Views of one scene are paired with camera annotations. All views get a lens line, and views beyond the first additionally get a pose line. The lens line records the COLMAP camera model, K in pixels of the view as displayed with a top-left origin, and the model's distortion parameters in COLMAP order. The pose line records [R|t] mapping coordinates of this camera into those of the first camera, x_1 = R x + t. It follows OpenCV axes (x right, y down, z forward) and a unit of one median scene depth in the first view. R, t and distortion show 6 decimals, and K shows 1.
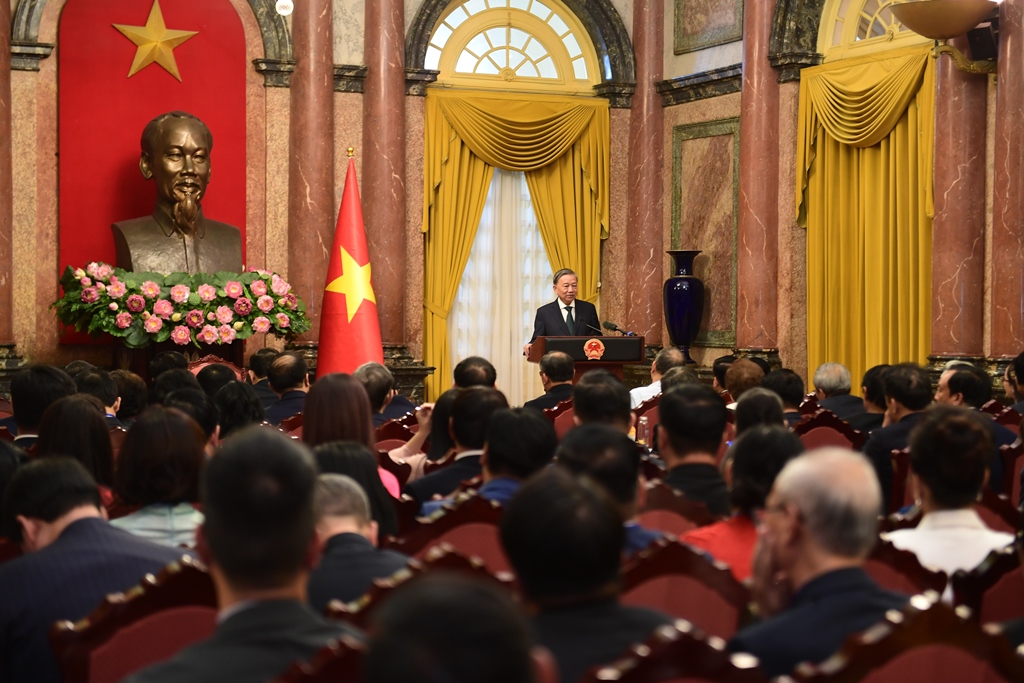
lens RADIAL K [[1937.4, 0, 507.9], [0, 1937.4, 345.0], [0, 0, 1]] dist [0.105365, 0.000000]
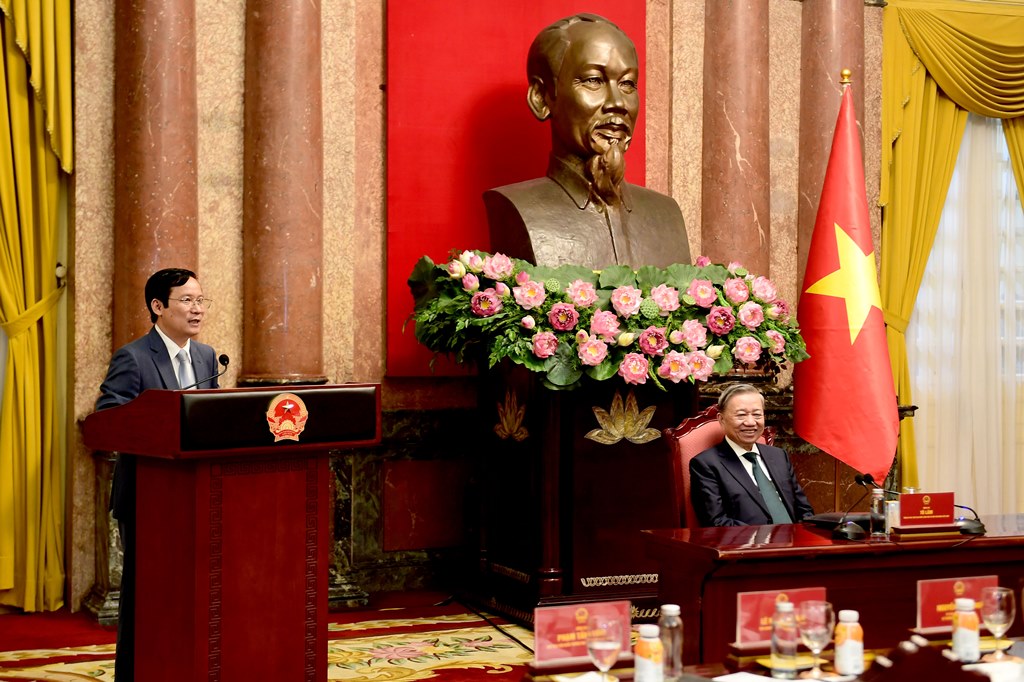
lens RADIAL K [[1740.8, 0, 509.0], [0, 1740.8, 304.3], [0, 0, 1]] dist [0.140805, 0.000000]
pose [[0.999953, -0.004046, 0.008808, -0.194403], [0.004201, 0.999835, -0.017652, -0.014475], [-0.008735, 0.017688, 0.999805, 0.416594]]
